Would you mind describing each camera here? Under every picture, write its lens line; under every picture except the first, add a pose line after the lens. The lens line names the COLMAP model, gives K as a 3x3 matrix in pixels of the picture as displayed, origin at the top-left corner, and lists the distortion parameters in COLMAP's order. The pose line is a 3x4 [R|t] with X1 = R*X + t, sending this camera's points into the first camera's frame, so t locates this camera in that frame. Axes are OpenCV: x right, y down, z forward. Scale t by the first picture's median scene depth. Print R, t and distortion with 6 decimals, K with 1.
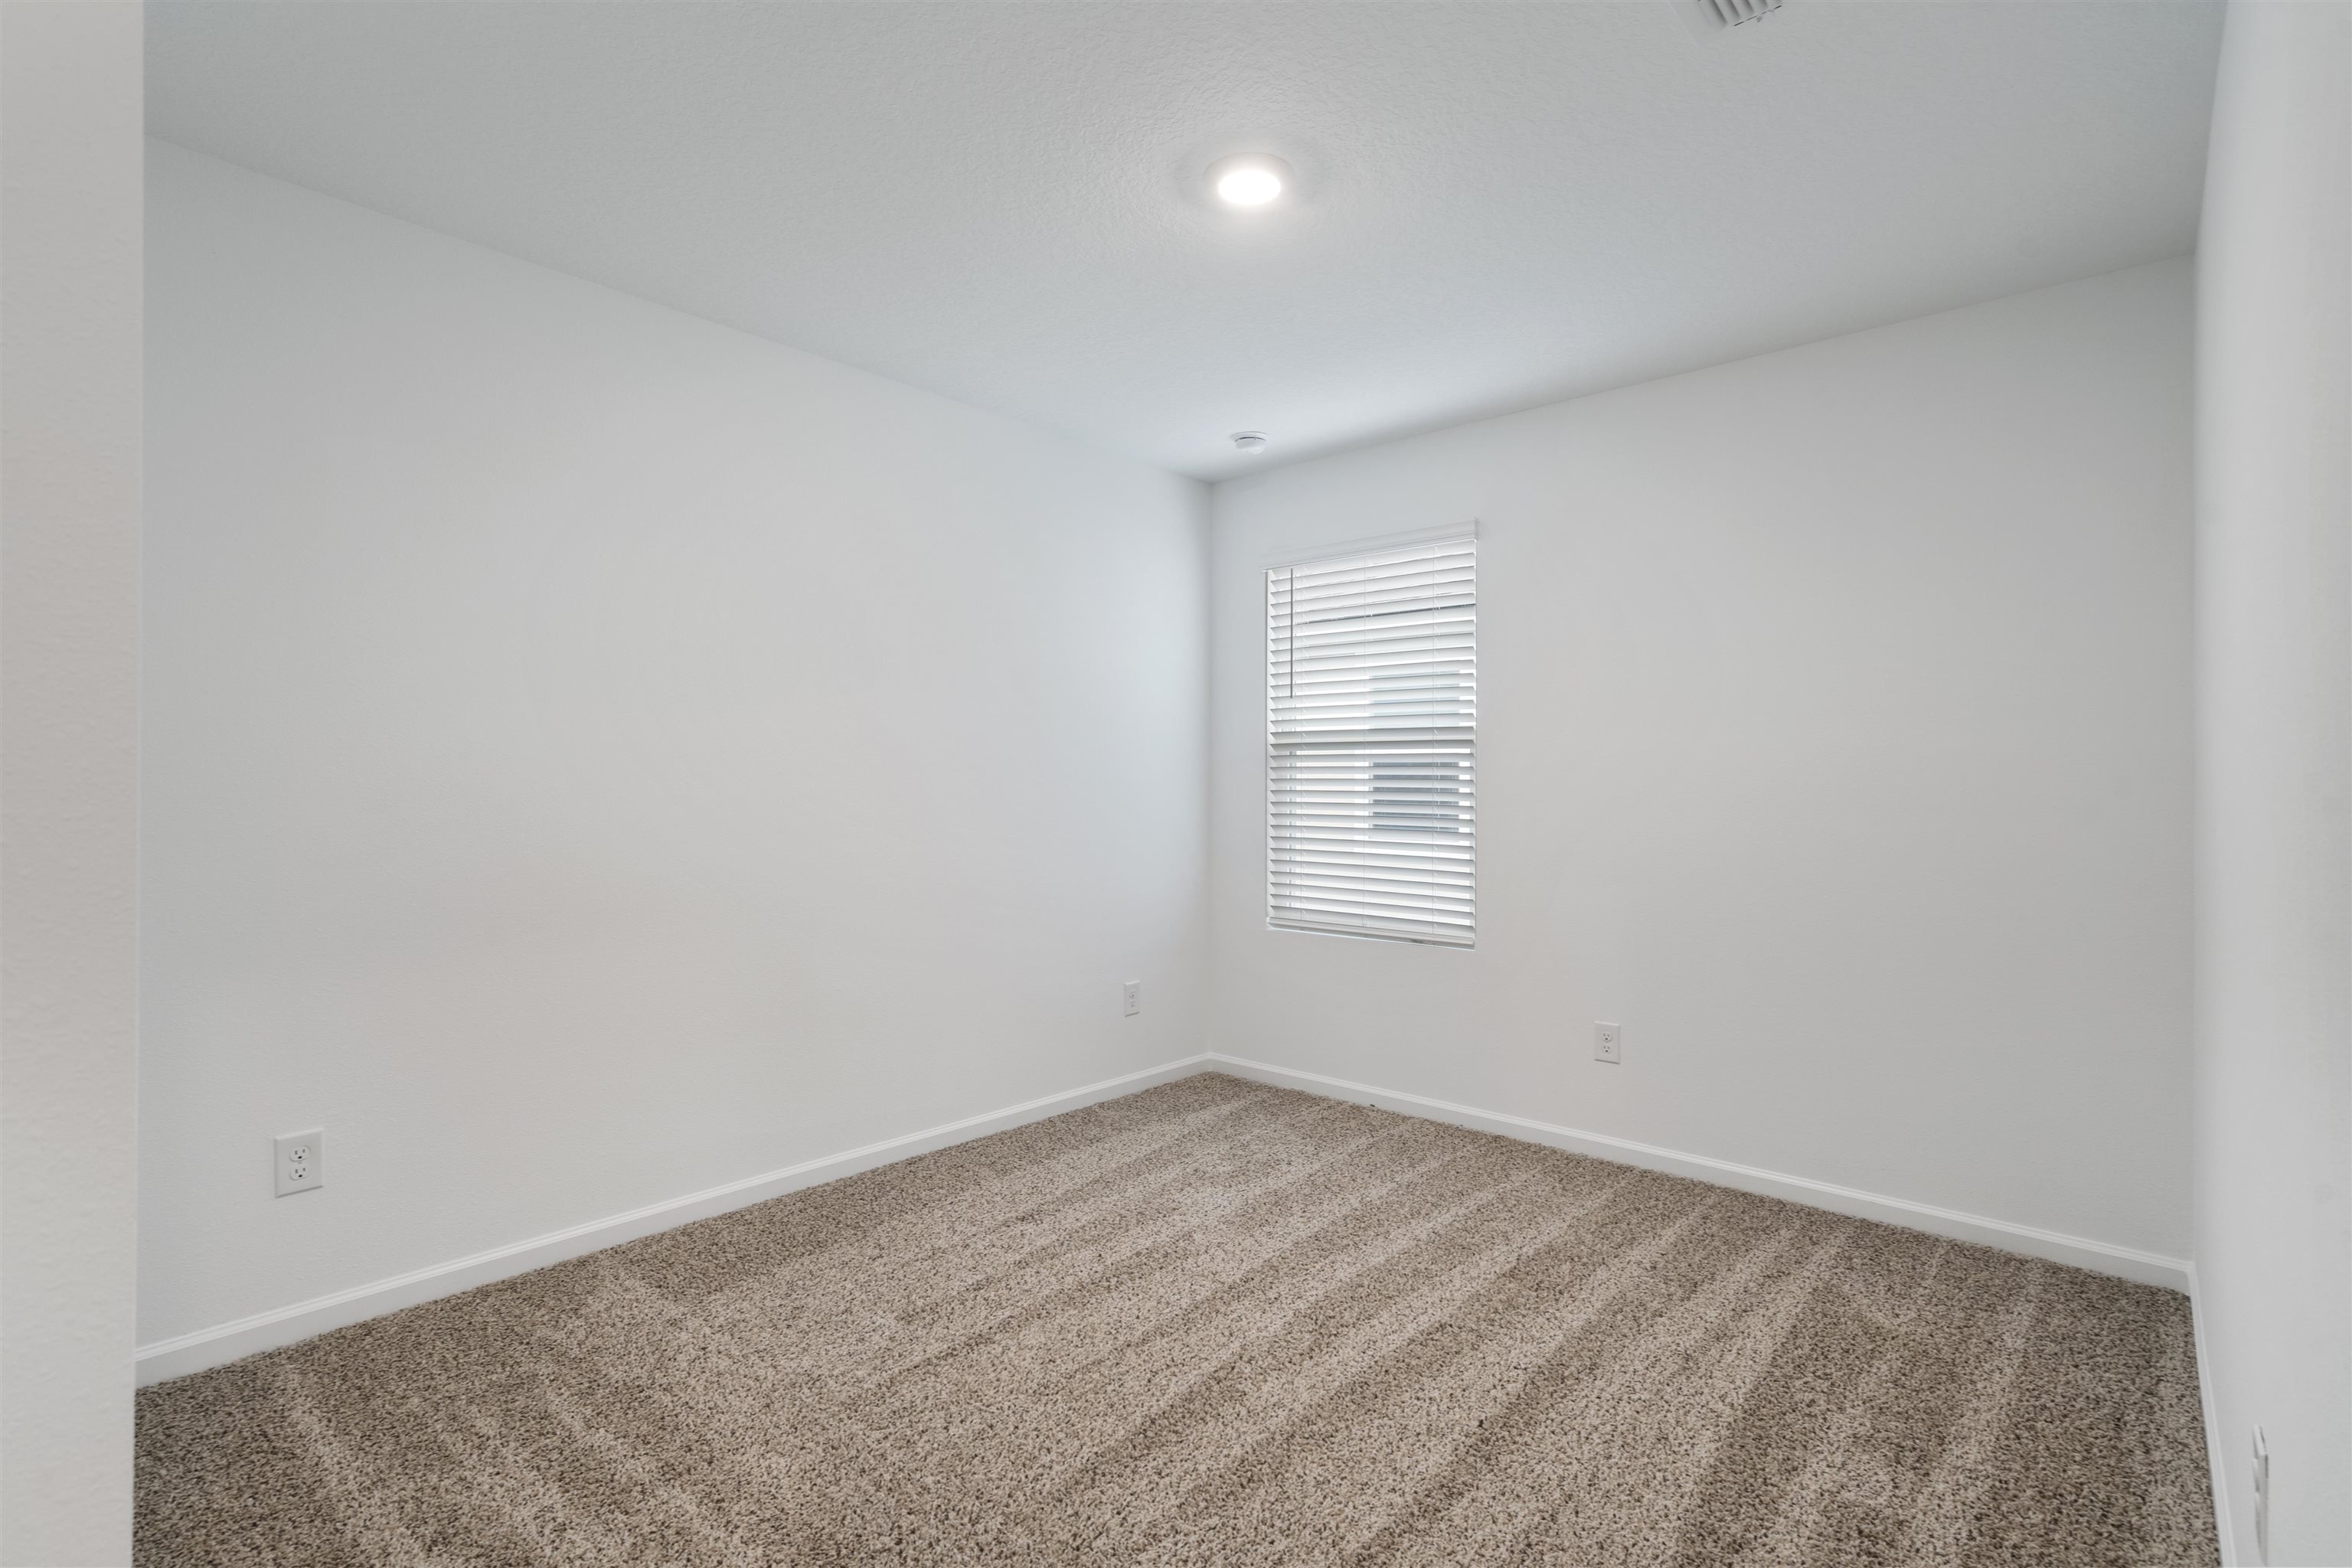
lens RADIAL K [[1088.8, 0, 1180.0], [0, 1088.8, 784.2], [0, 0, 1]] dist [0.003794, 0.000808]
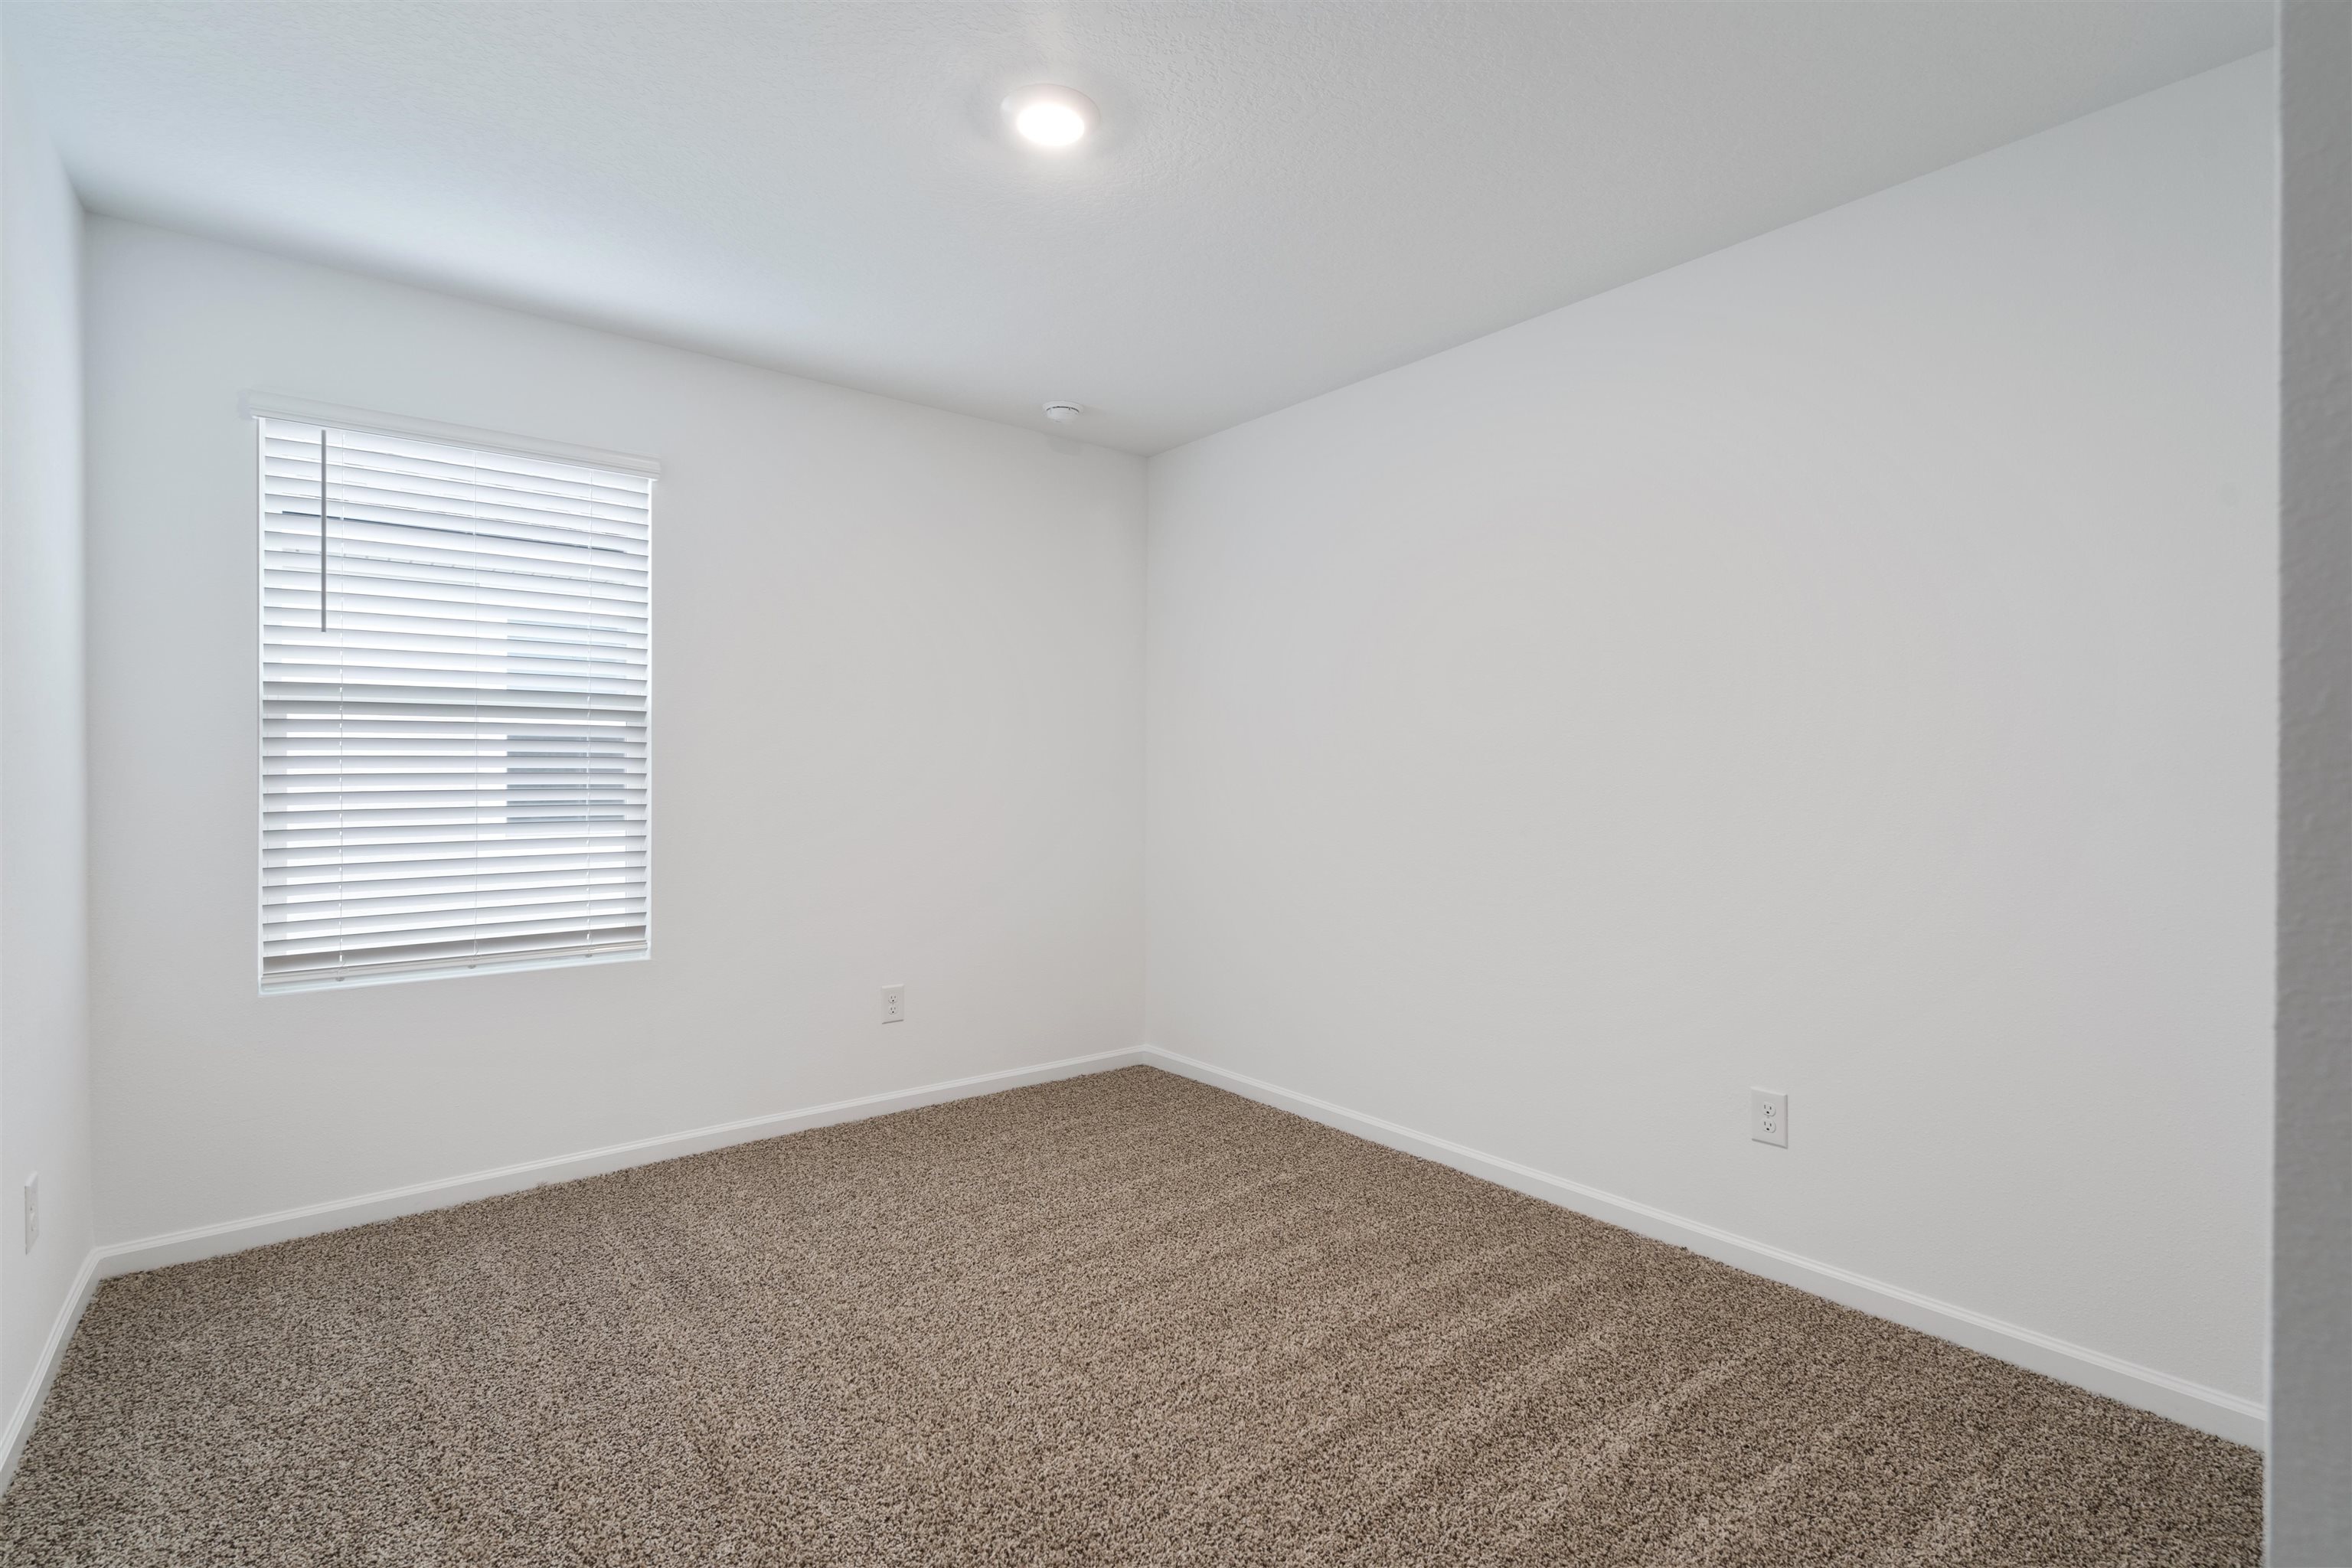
lens RADIAL K [[1088.8, 0, 1176.3], [0, 1088.8, 775.1], [0, 0, 1]] dist [0.003794, 0.000808]
pose [[0.193890, -0.016773, 0.980880, -0.452992], [0.002618, 0.999859, 0.016580, -0.003350], [-0.981020, -0.000647, 0.193907, 0.392418]]
